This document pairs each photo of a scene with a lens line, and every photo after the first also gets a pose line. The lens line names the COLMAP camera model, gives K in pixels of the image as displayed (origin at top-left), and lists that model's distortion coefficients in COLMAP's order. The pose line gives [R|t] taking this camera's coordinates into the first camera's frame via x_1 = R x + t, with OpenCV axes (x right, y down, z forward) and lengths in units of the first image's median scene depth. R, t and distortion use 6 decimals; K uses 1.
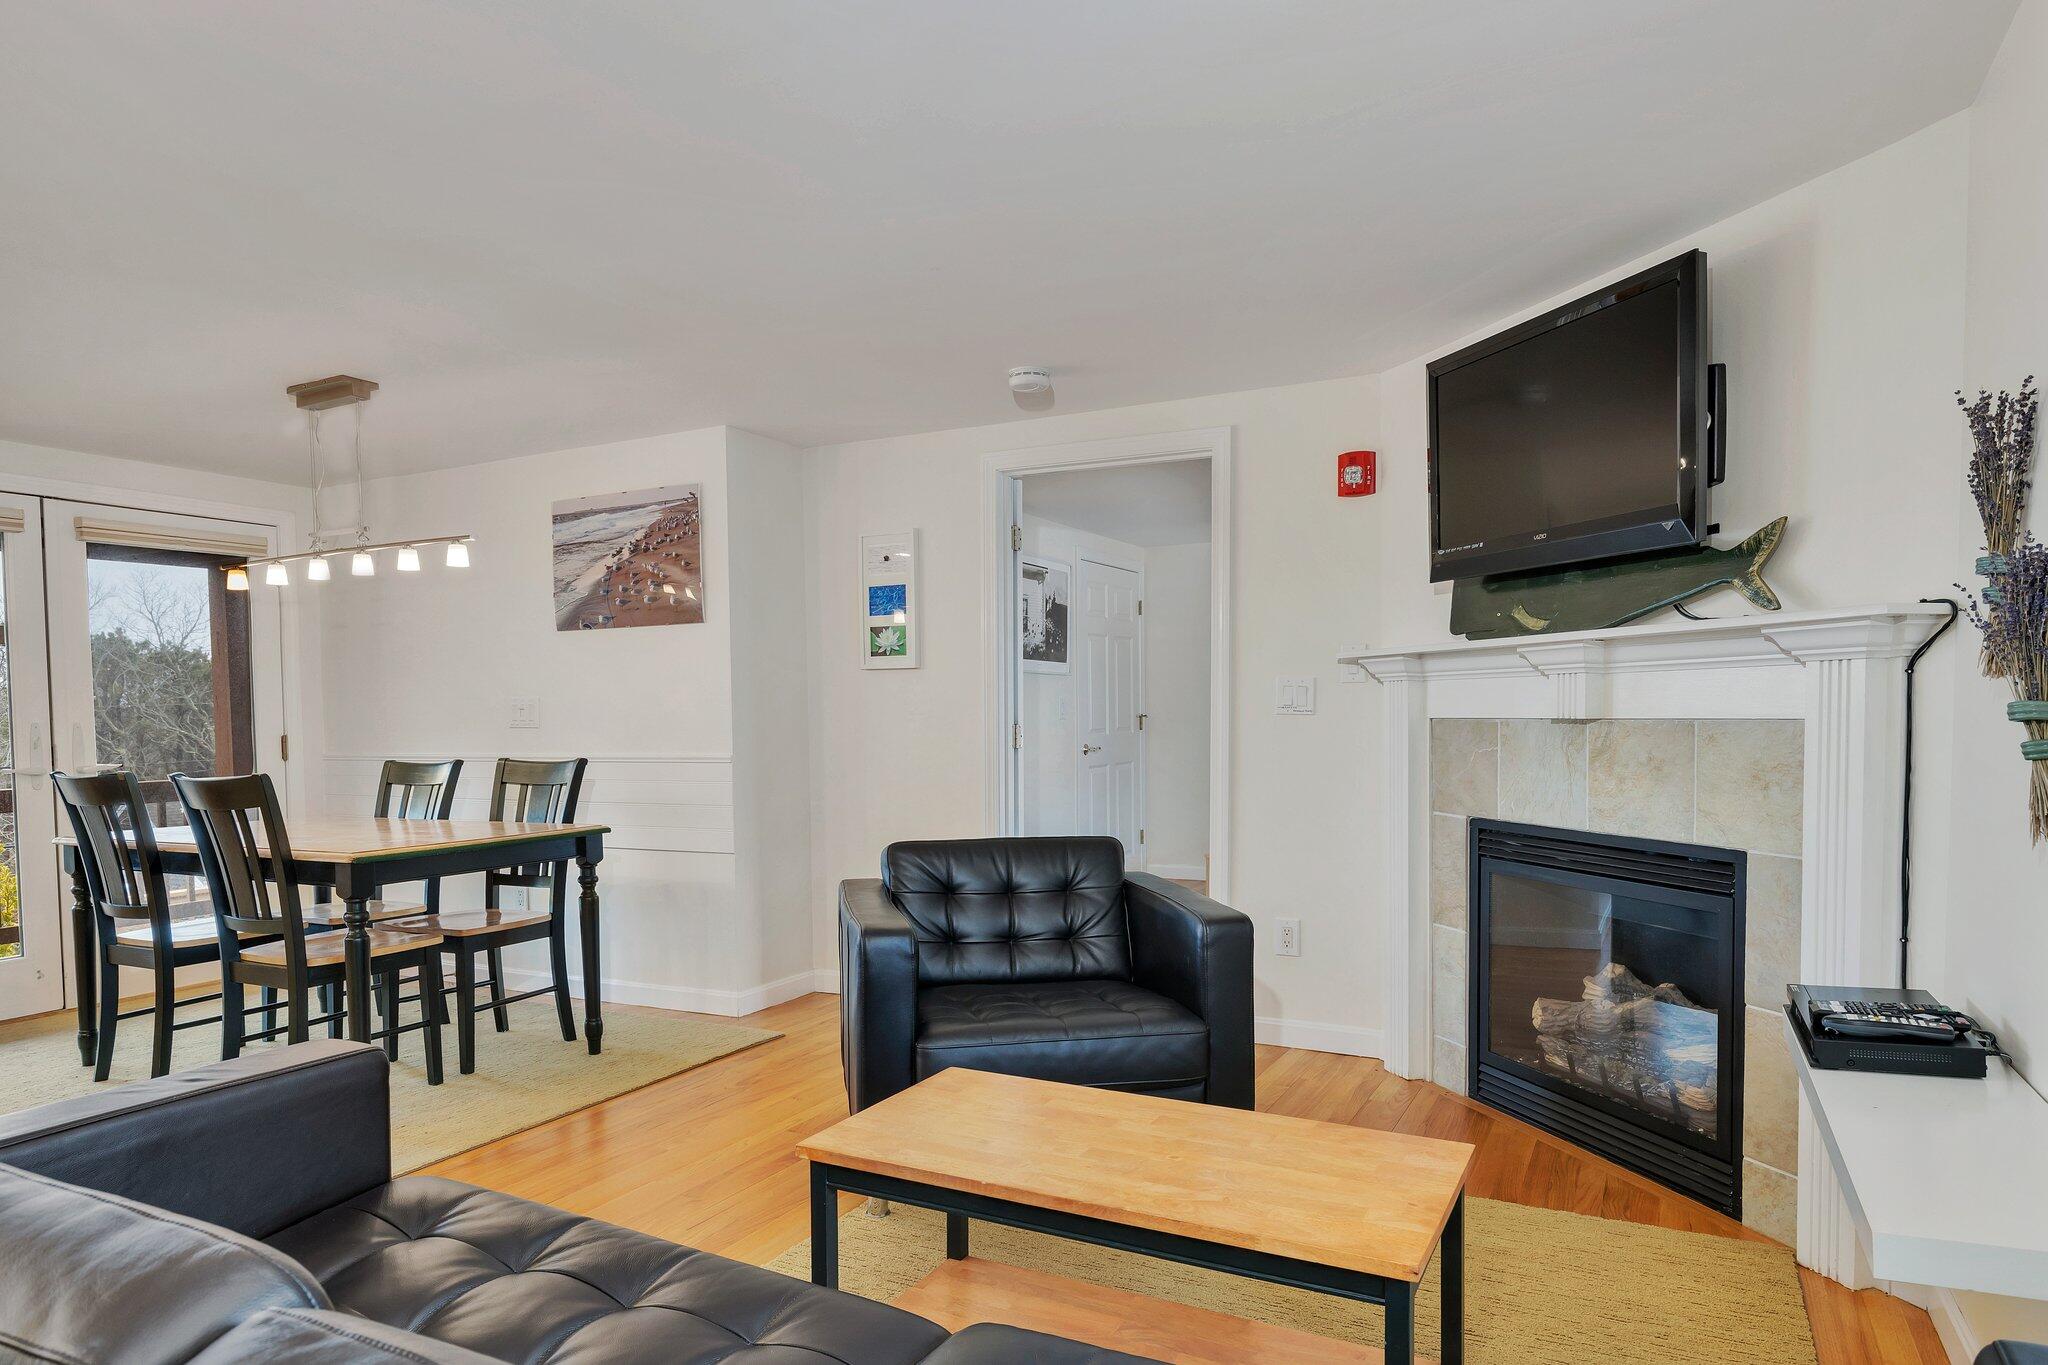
lens RADIAL K [[1226.5, 0, 1021.6], [0, 1226.5, 764.3], [0, 0, 1]] dist [-0.006309, 0.000712]
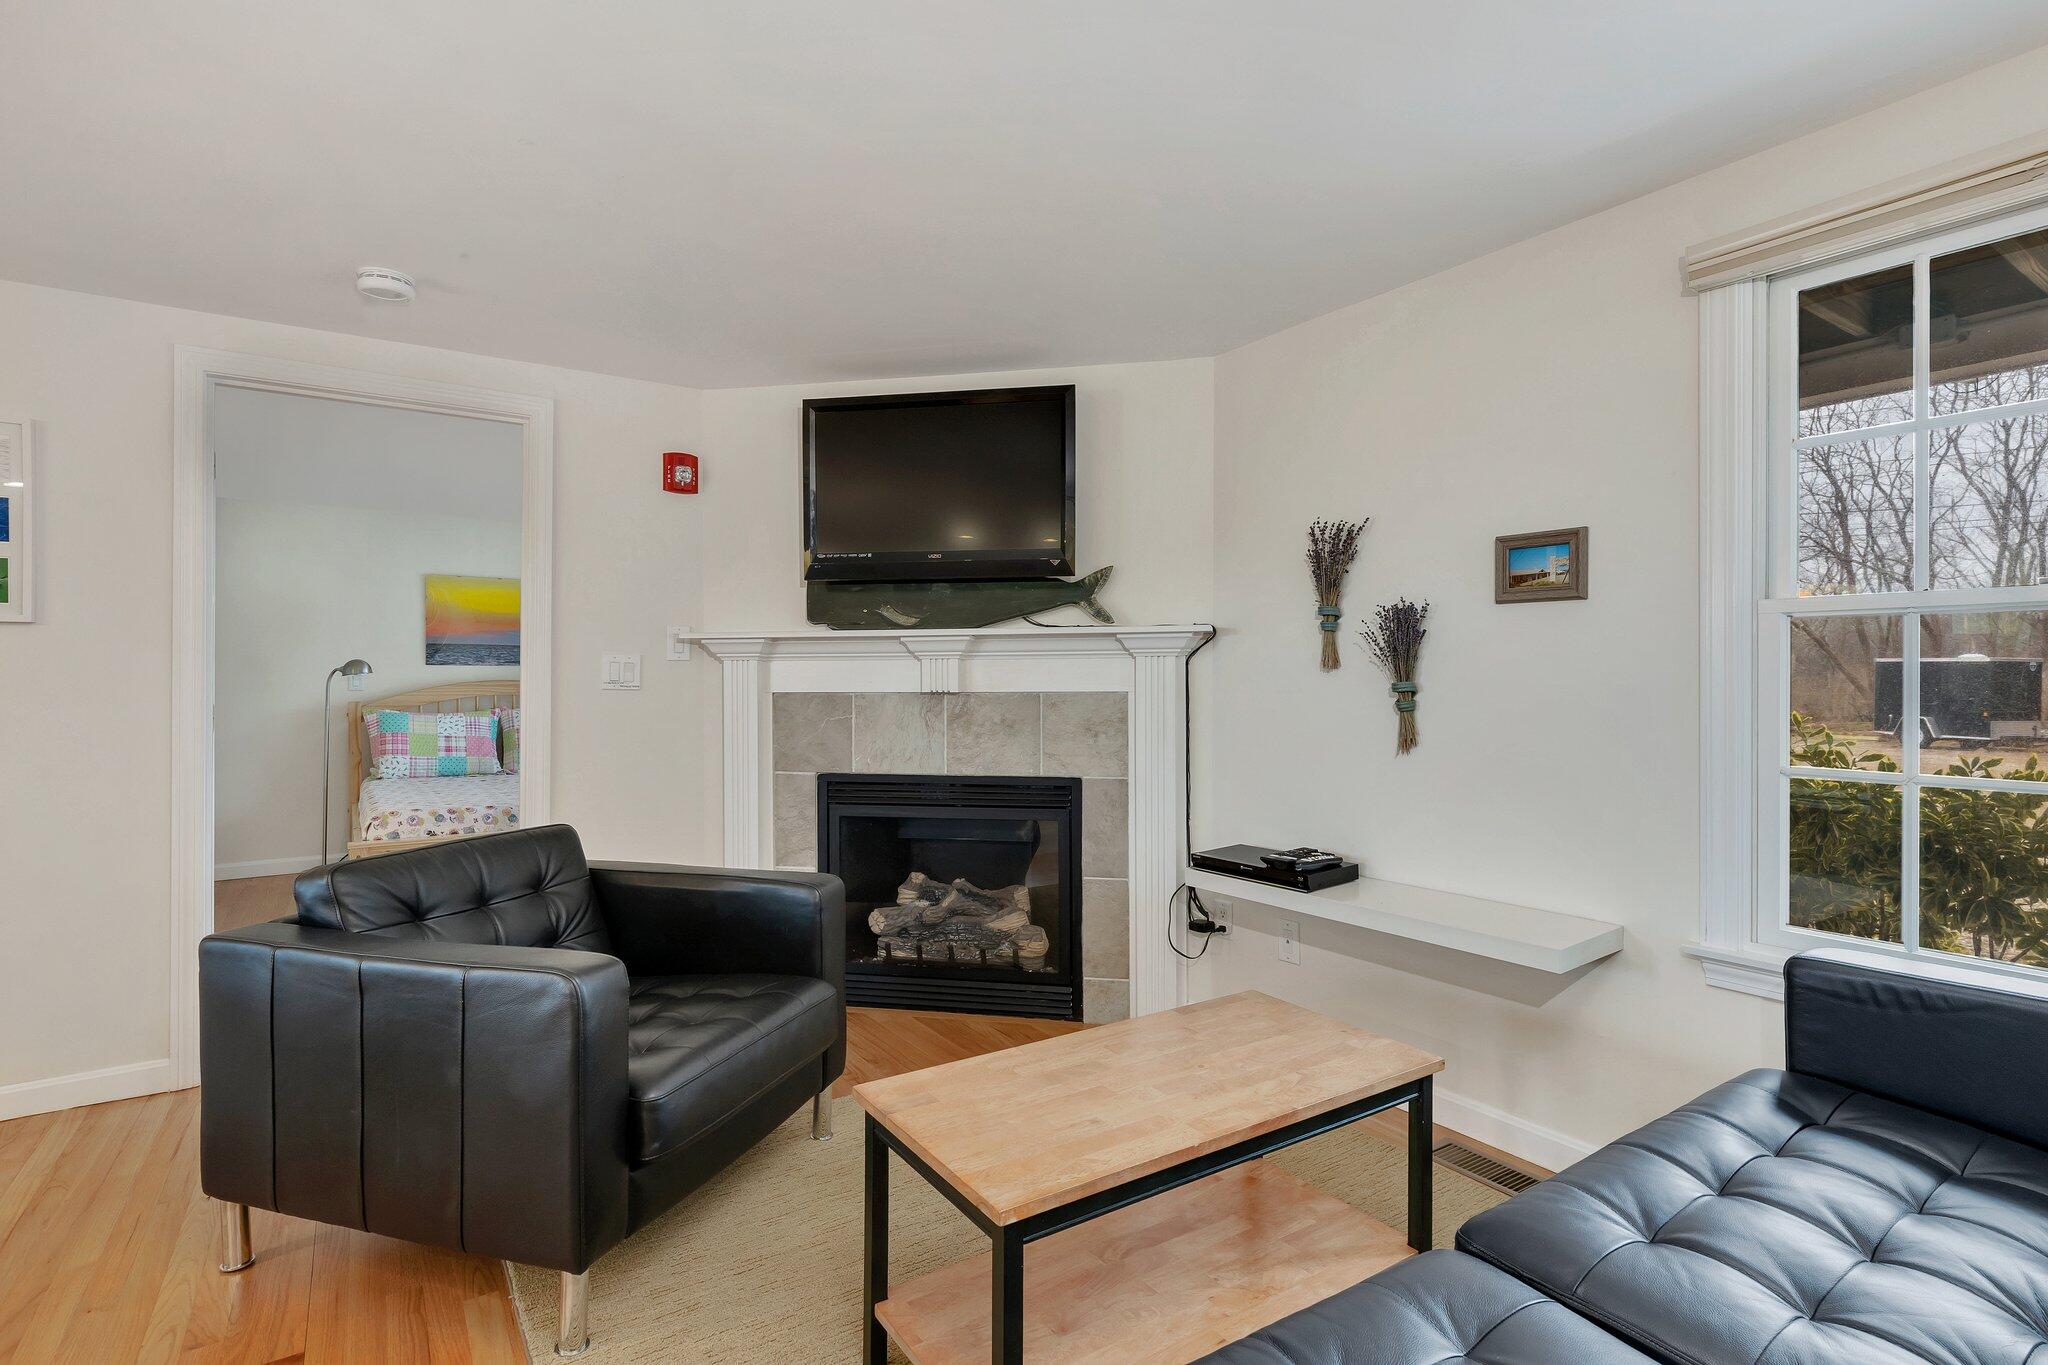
lens RADIAL K [[982.0, 0, 1008.5], [0, 982.0, 691.4], [0, 0, 1]] dist [0.000084, 0.000014]
pose [[0.494154, -0.000869, 0.869374, -0.366814], [0.036505, 0.999138, -0.019751, -0.011477], [-0.868608, 0.041496, 0.493760, 0.321535]]
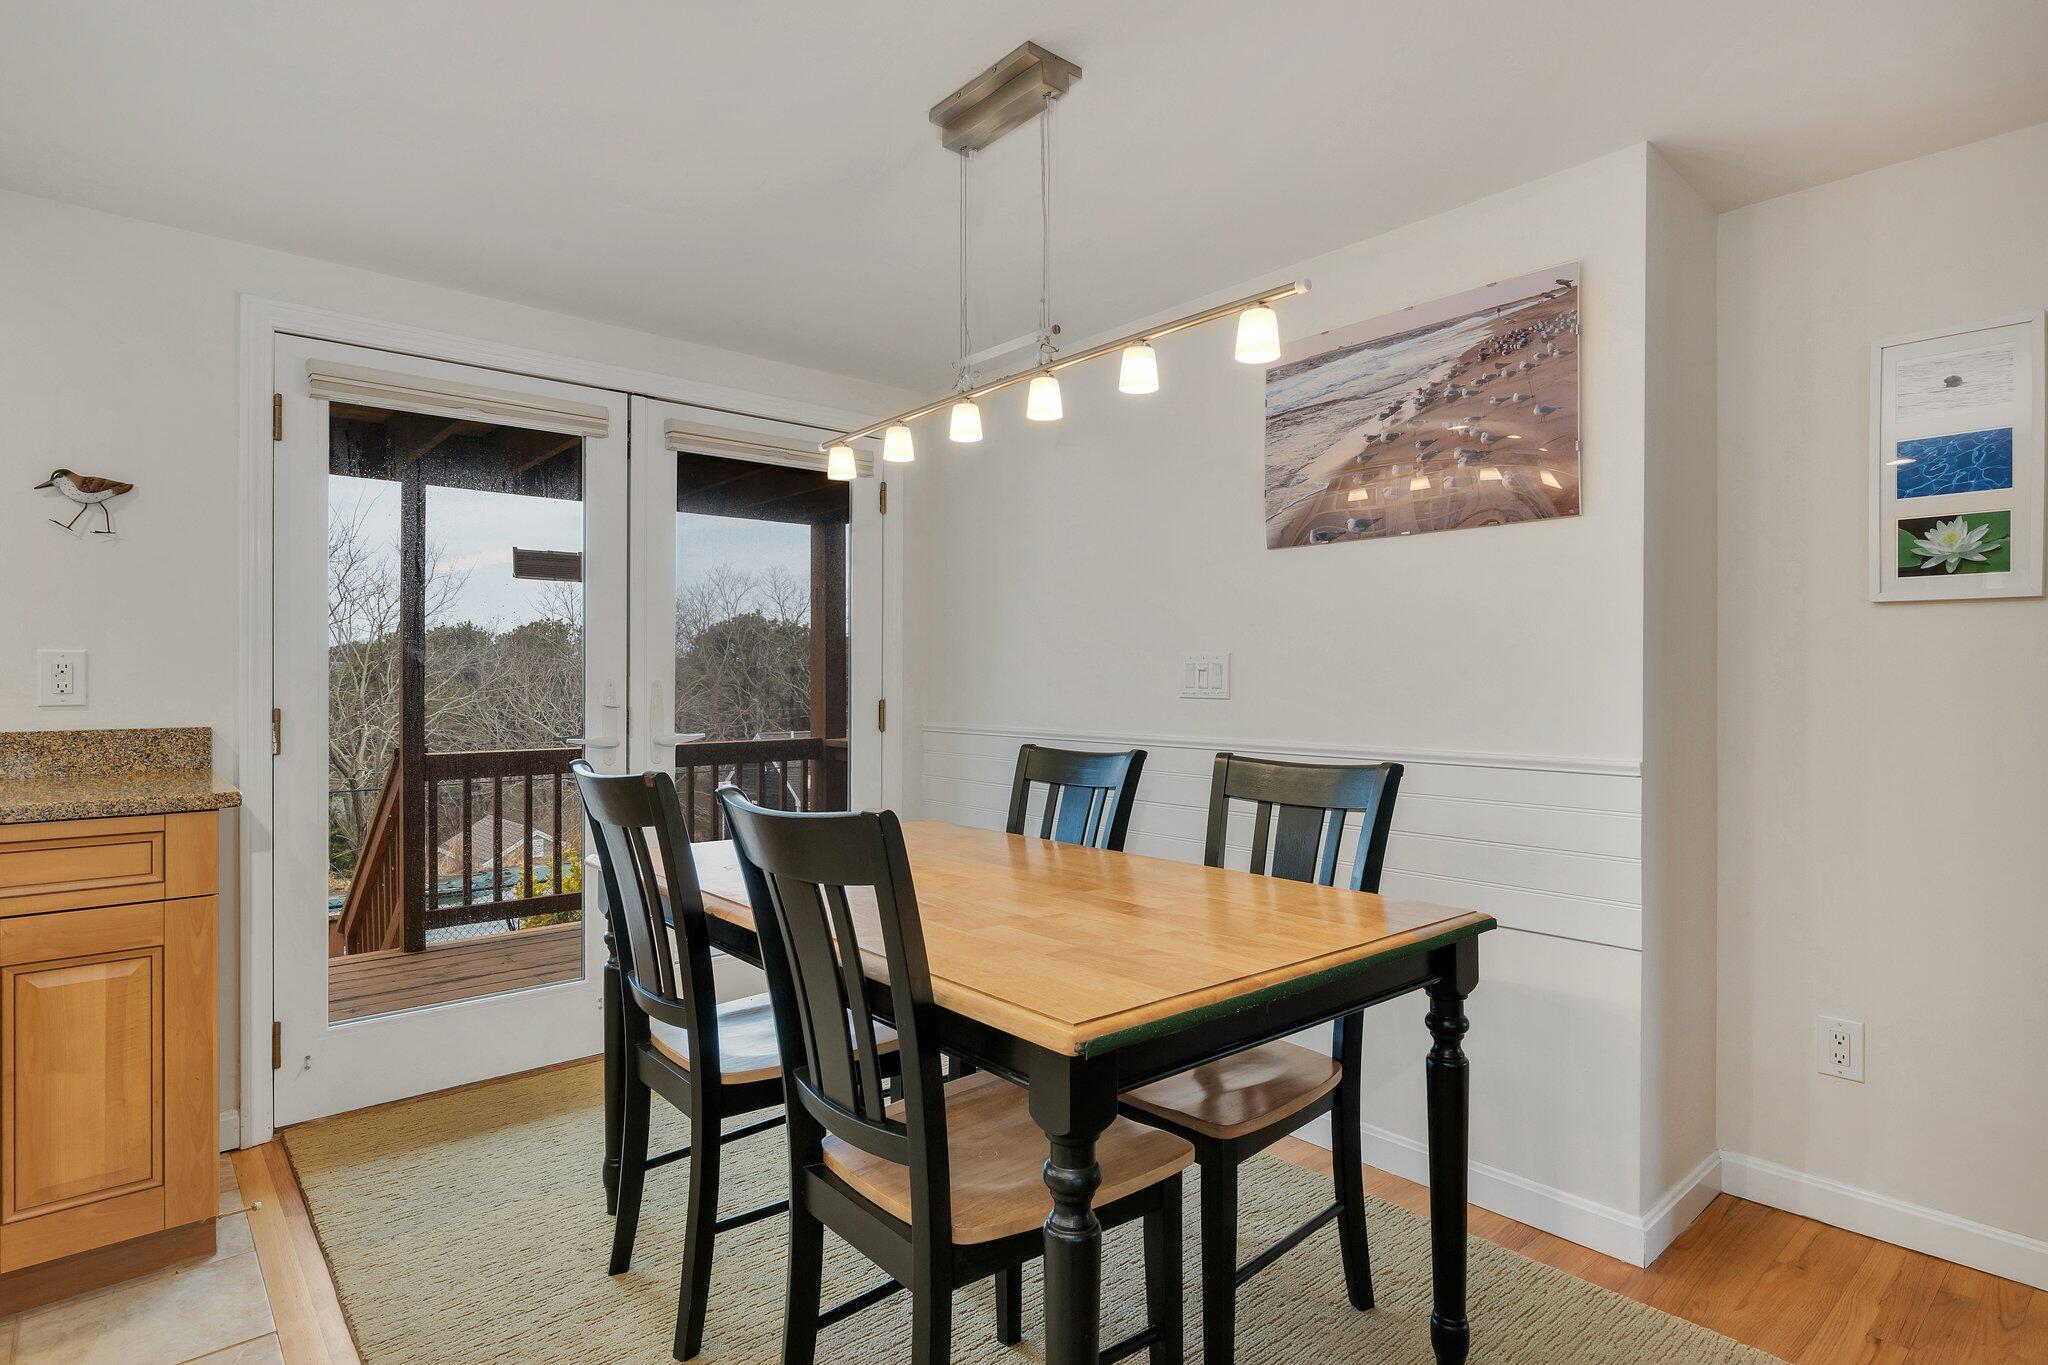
lens RADIAL K [[1056.5, 0, 1026.3], [0, 1056.5, 679.1], [0, 0, 1]] dist [-0.004234, 0.002570]
pose [[0.926230, 0.016329, -0.376605, -0.372174], [-0.032356, 0.998818, -0.036269, -0.021965], [0.375568, 0.045779, 0.925664, 0.576585]]
